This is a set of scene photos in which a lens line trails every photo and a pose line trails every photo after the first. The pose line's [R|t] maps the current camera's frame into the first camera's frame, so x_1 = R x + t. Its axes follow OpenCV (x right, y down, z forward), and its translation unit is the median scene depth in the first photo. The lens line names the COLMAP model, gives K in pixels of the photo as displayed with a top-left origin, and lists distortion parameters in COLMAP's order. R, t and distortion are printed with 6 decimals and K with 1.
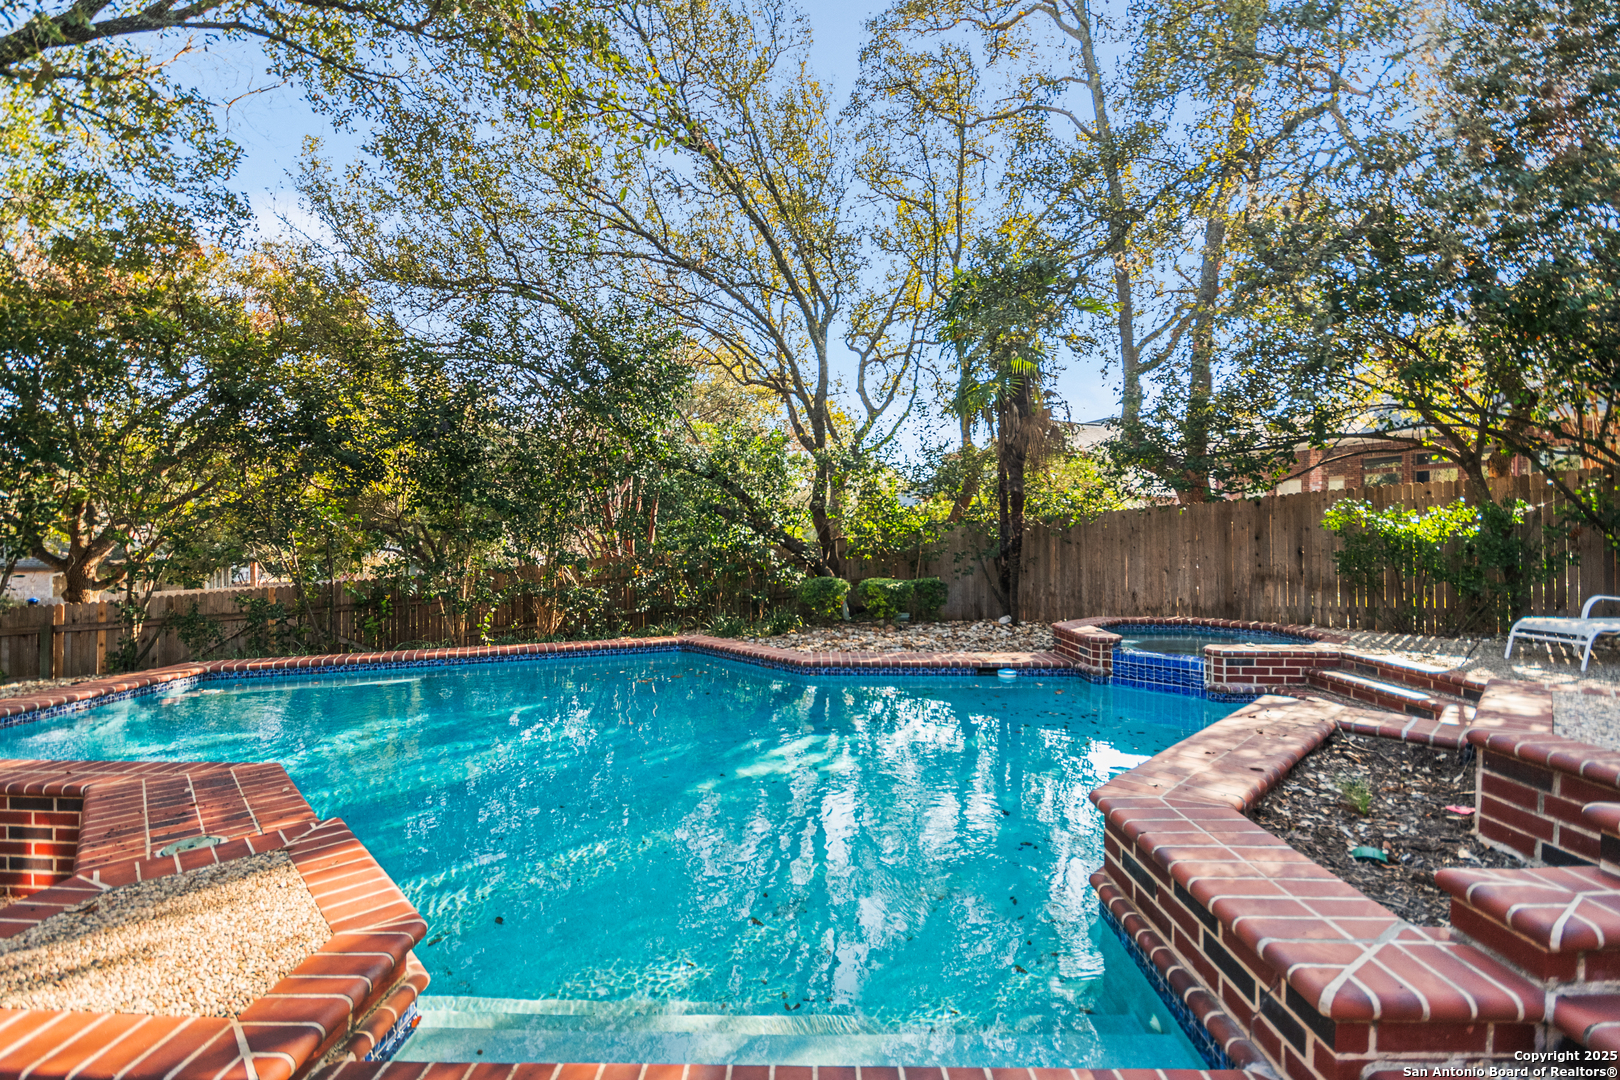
lens RADIAL K [[726.9, 0, 798.4], [0, 726.9, 535.8], [0, 0, 1]] dist [-0.003183, -0.000486]
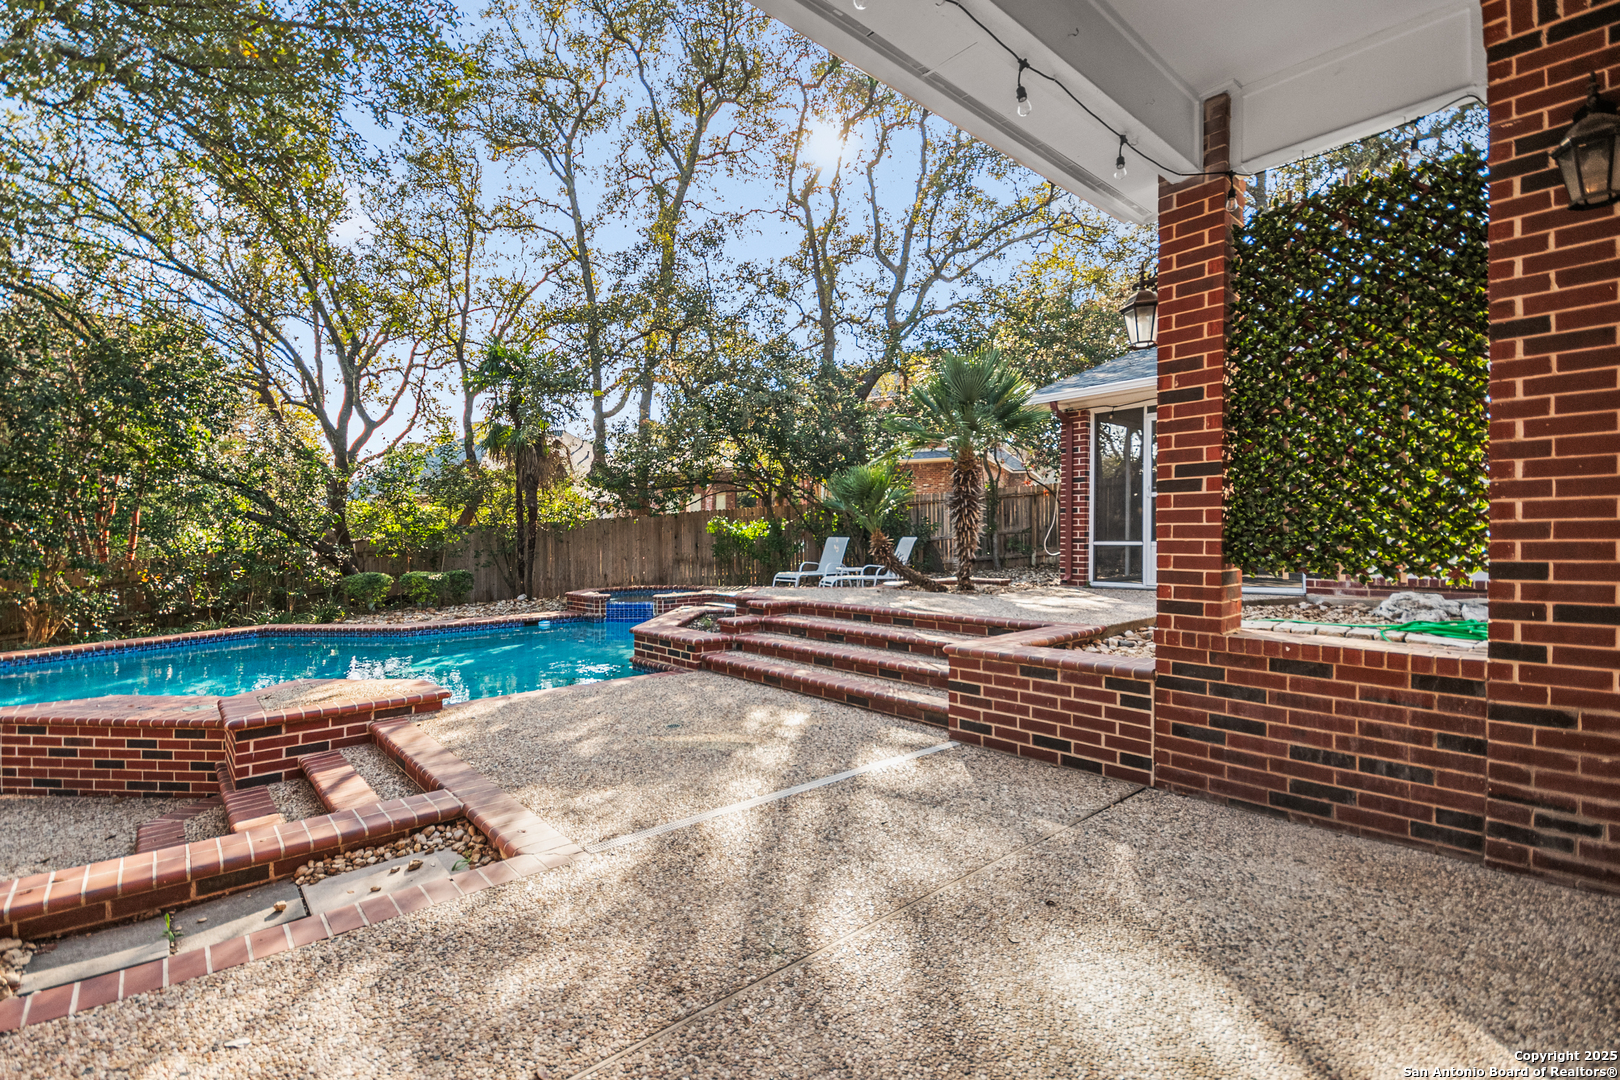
lens RADIAL K [[726.9, 0, 798.4], [0, 726.9, 535.8], [0, 0, 1]] dist [-0.003183, -0.000486]
pose [[0.740155, -0.007258, 0.672397, -0.305211], [0.005844, 0.999973, 0.004361, -0.006598], [-0.672411, 0.000702, 0.740178, -0.461055]]
